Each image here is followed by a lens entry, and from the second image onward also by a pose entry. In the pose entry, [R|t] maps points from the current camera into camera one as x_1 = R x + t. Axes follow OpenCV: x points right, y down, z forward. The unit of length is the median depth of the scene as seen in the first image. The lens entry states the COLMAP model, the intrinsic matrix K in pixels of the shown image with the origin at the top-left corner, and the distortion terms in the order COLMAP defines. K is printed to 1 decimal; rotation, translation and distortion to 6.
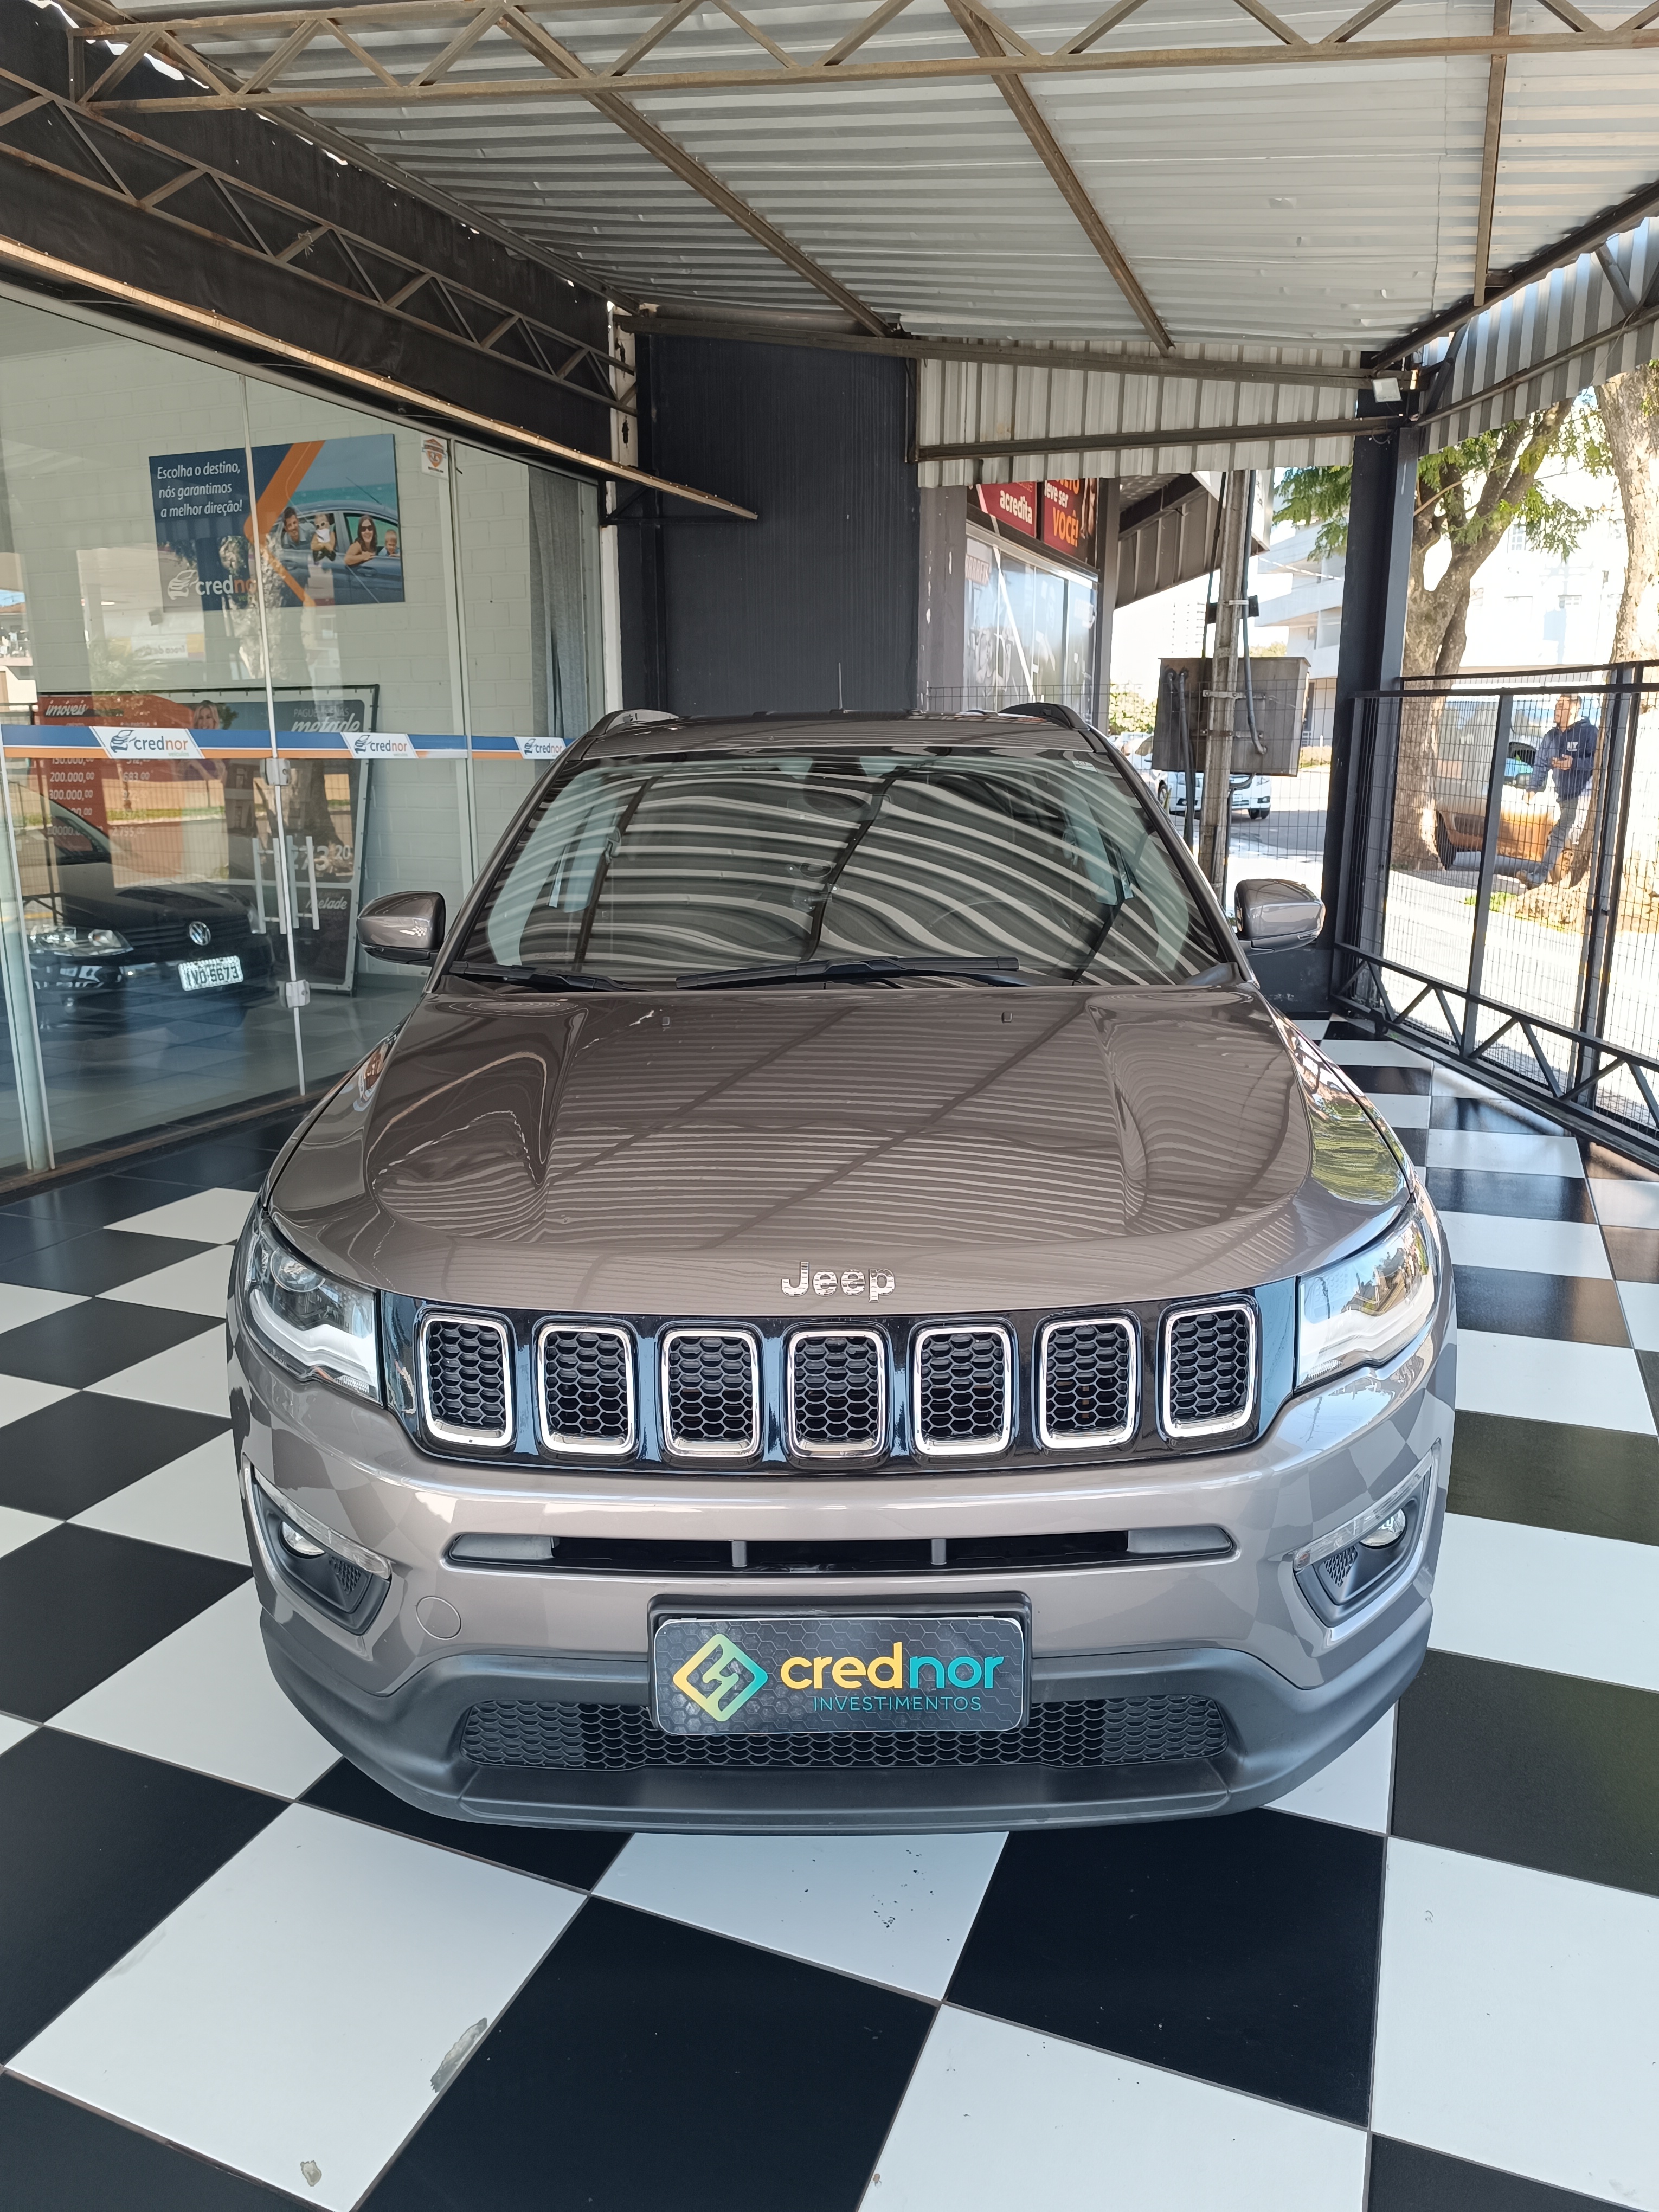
lens RADIAL K [[1521.3, 0, 829.5], [0, 1521.3, 1106.0], [0, 0, 1]] dist [0.017632, -0.020747]
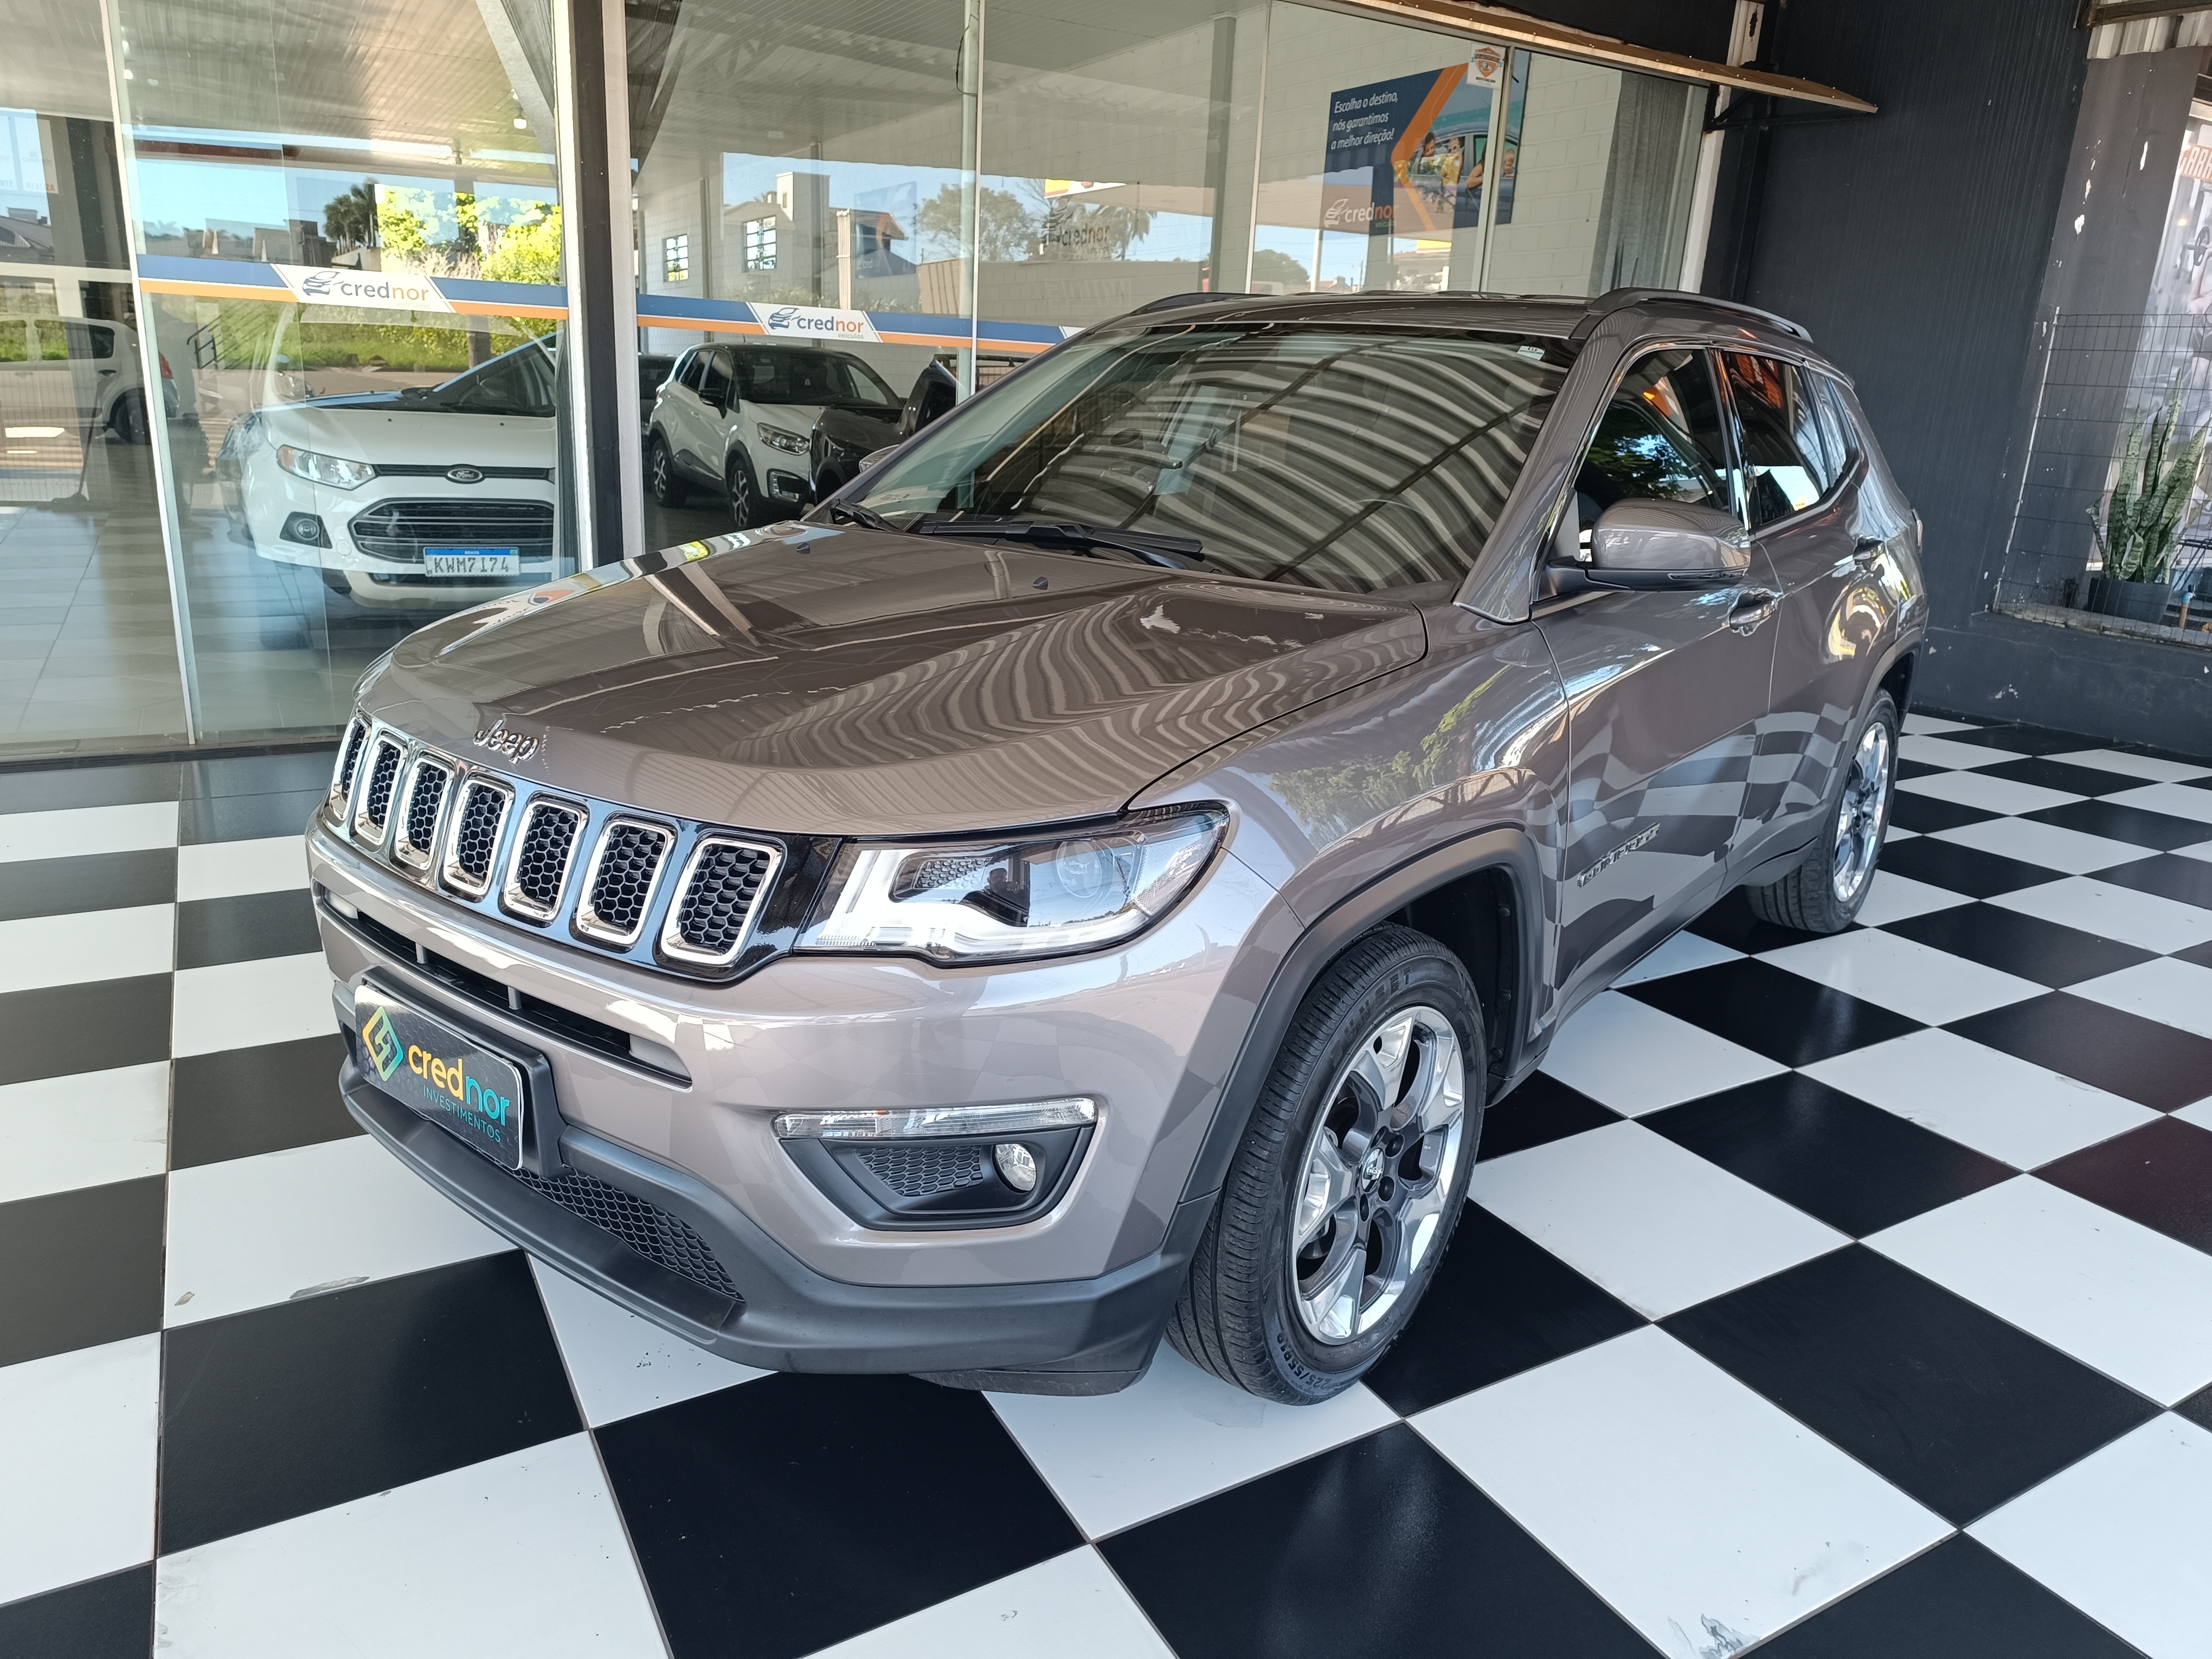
lens RADIAL K [[1501.5, 0, 1108.3], [0, 1501.5, 820.4], [0, 0, 1]] dist [0.041486, -0.051612]
pose [[0.780958, 0.212868, -0.587190, 0.227769], [-0.187853, 0.976653, 0.104213, -0.005870], [0.595664, 0.028919, 0.802713, 0.084285]]
